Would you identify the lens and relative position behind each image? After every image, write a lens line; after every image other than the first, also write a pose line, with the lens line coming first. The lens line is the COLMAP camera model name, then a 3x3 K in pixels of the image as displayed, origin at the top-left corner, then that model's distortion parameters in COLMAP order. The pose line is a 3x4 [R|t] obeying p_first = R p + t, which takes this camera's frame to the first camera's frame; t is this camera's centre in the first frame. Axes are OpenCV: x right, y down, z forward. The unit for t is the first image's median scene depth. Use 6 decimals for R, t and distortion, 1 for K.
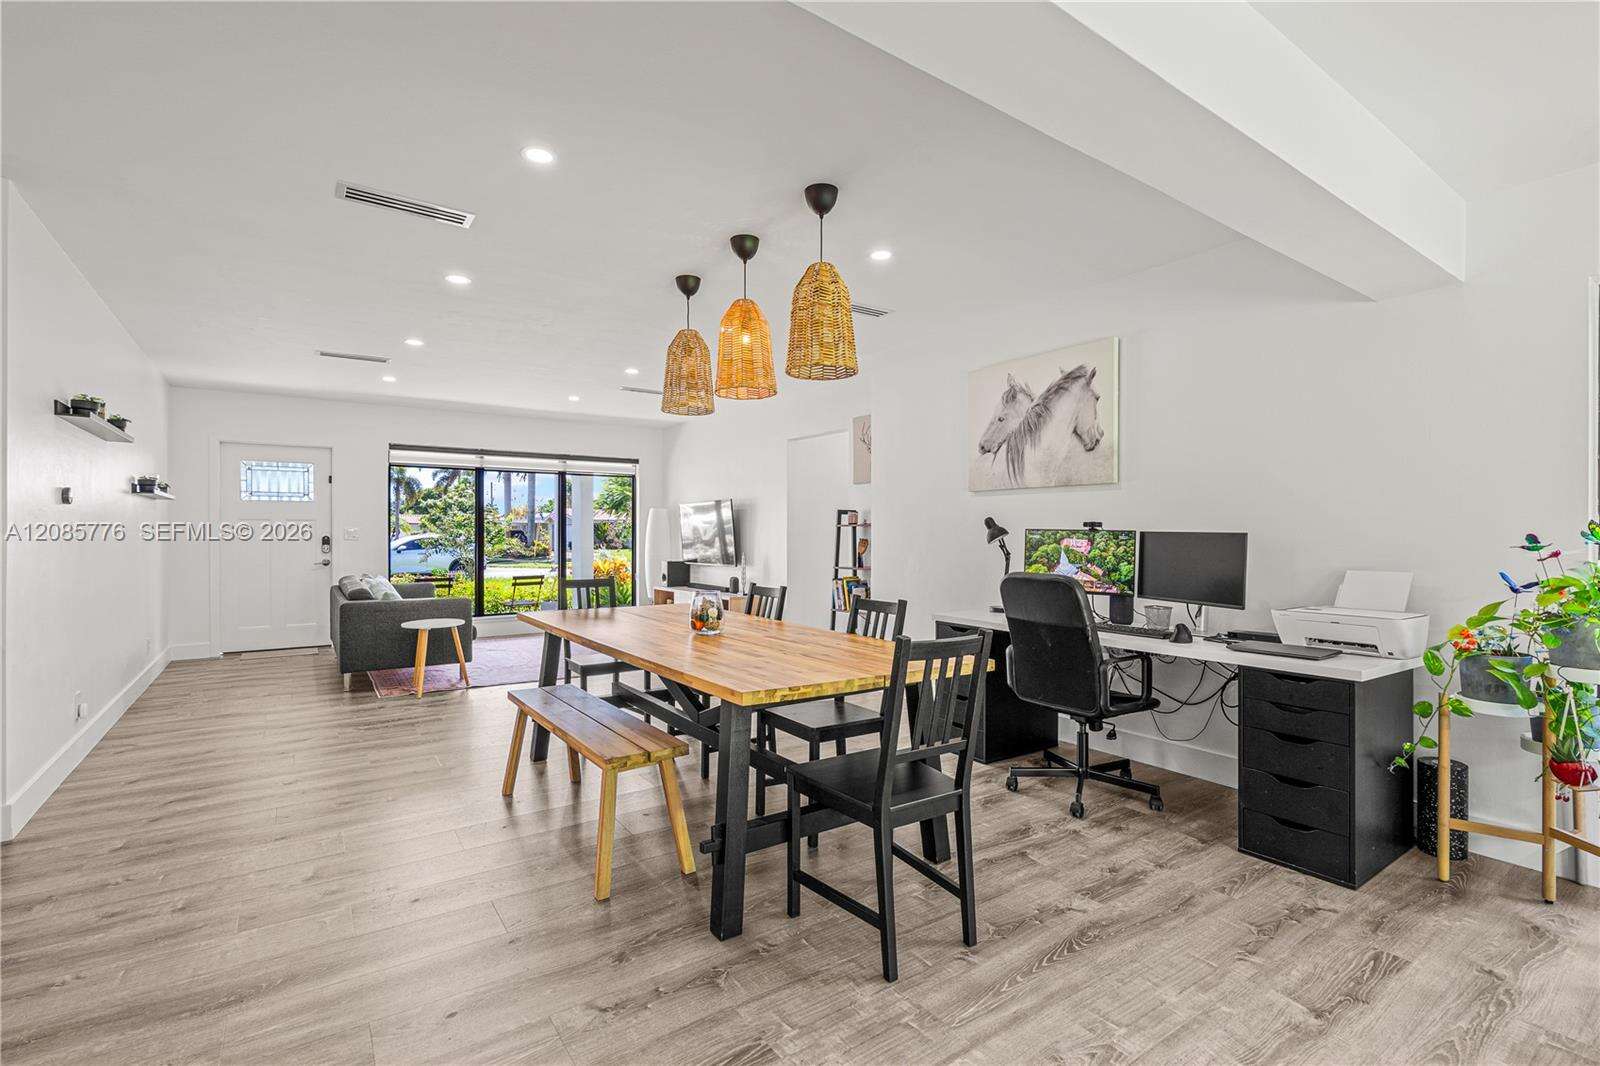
lens RADIAL K [[737.1, 0, 805.2], [0, 737.1, 534.1], [0, 0, 1]] dist [0.000325, 0.000223]
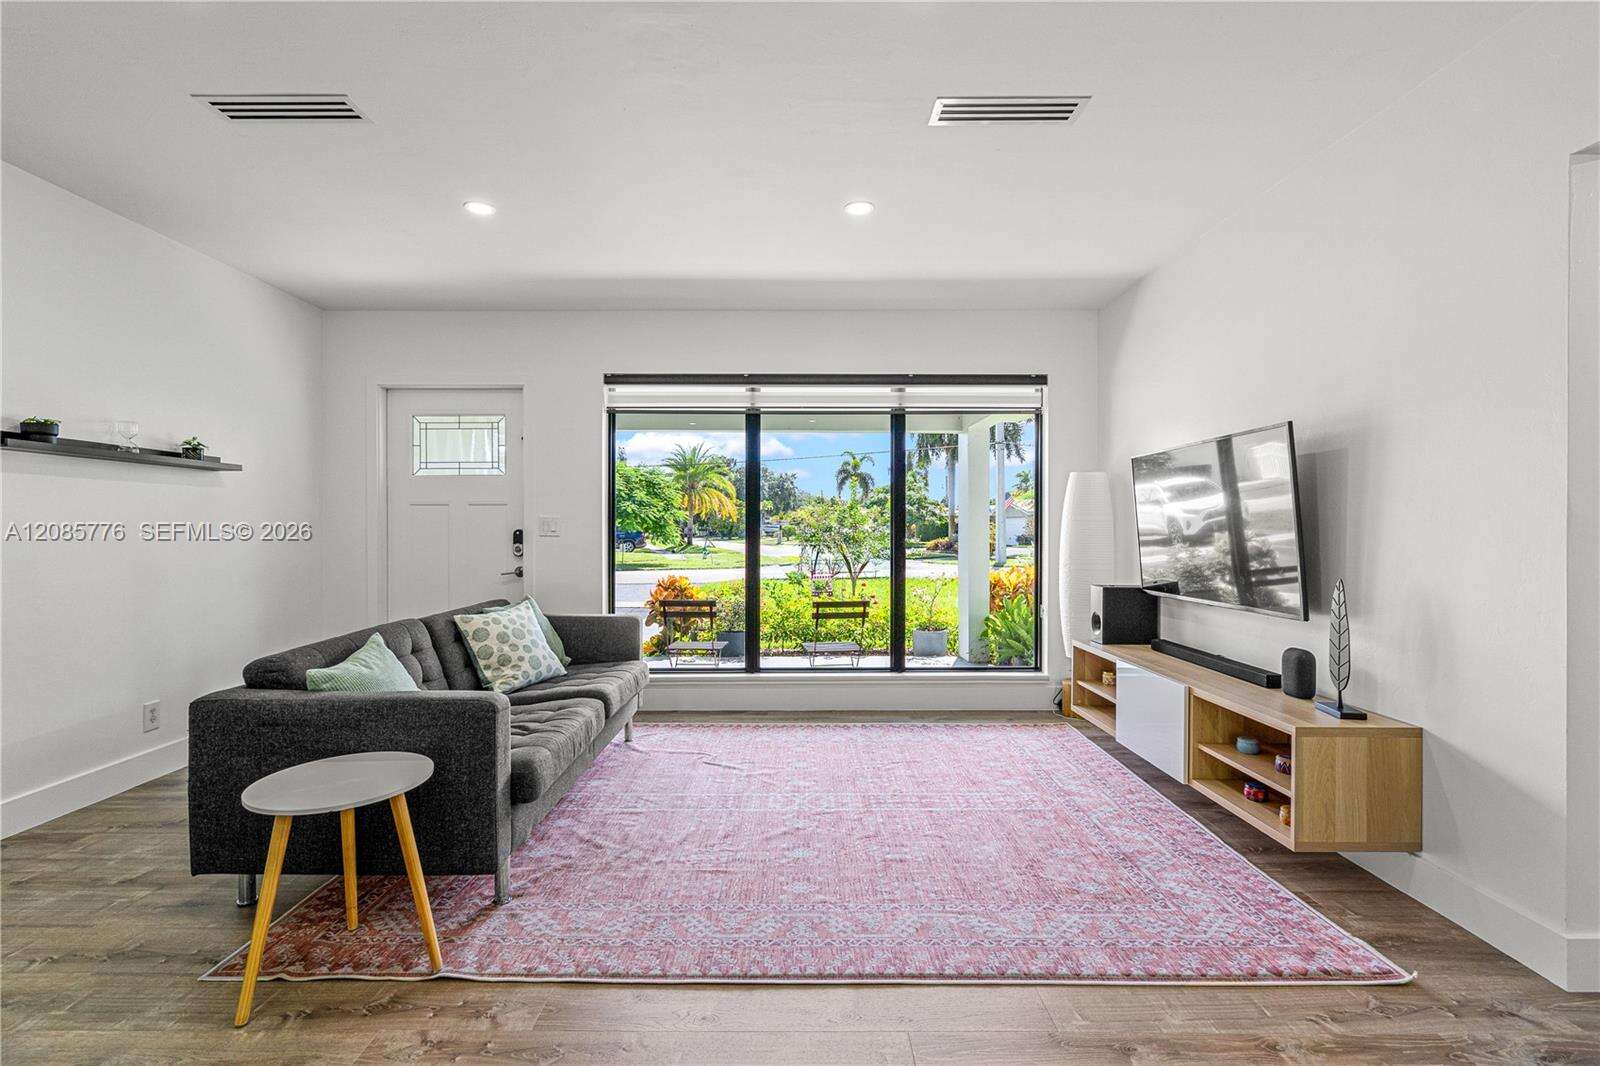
lens RADIAL K [[737.1, 0, 805.8], [0, 737.1, 531.9], [0, 0, 1]] dist [0.000325, 0.000223]
pose [[0.820462, 0.000361, -0.571701, -0.080828], [0.002060, 0.999991, 0.003588, 0.002576], [0.571697, -0.004122, 0.820454, 0.538561]]
